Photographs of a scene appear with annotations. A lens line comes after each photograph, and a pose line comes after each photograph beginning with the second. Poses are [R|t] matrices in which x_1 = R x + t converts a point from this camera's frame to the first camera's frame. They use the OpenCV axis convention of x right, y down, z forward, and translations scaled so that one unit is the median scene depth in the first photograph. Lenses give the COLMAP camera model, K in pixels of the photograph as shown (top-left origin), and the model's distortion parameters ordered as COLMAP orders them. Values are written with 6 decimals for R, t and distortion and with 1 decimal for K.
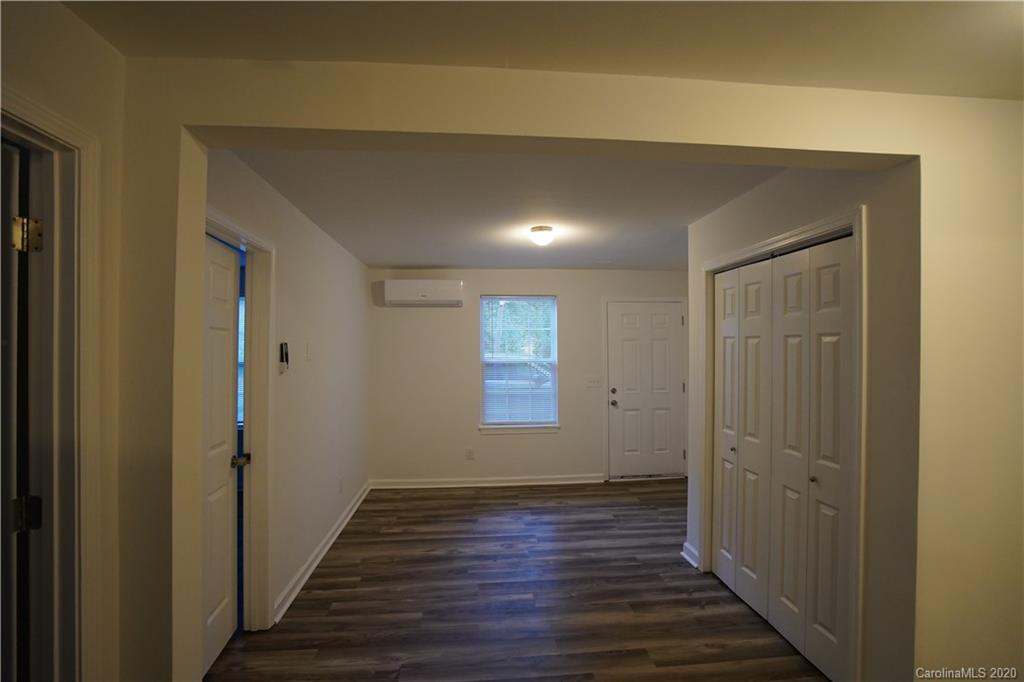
lens RADIAL K [[477.2, 0, 511.3], [0, 477.2, 347.4], [0, 0, 1]] dist [-0.063603, 0.027889]
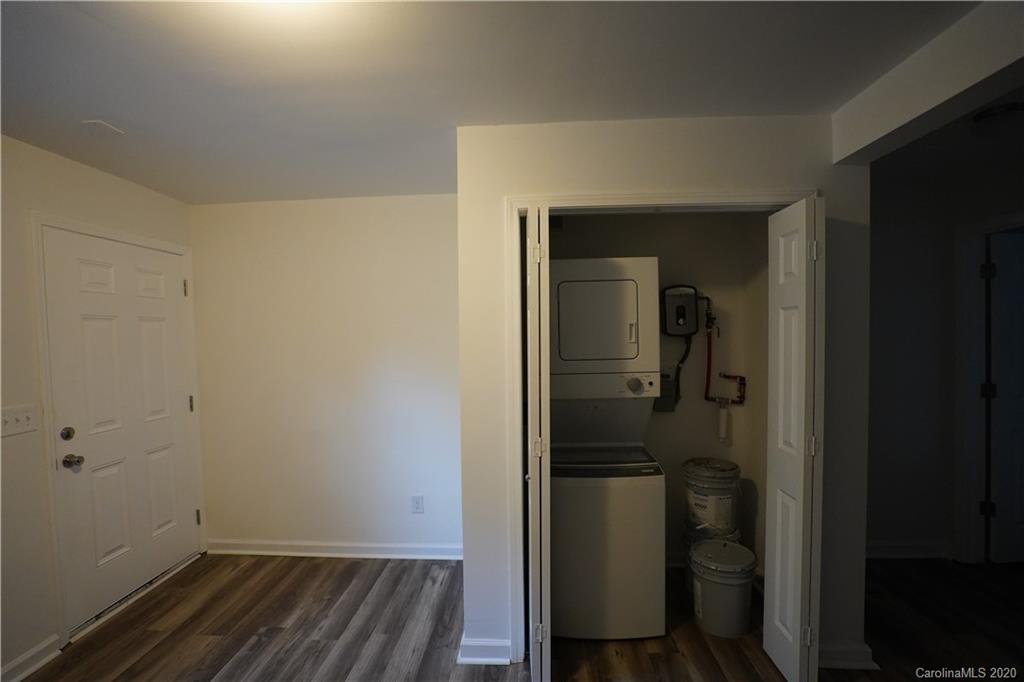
lens RADIAL K [[477.2, 0, 511.3], [0, 477.2, 347.4], [0, 0, 1]] dist [-0.063603, 0.027889]
pose [[0.157500, -0.025484, 0.987190, -0.137987], [0.016257, 0.999598, 0.023211, 0.008776], [-0.987385, 0.012394, 0.157851, 0.533231]]
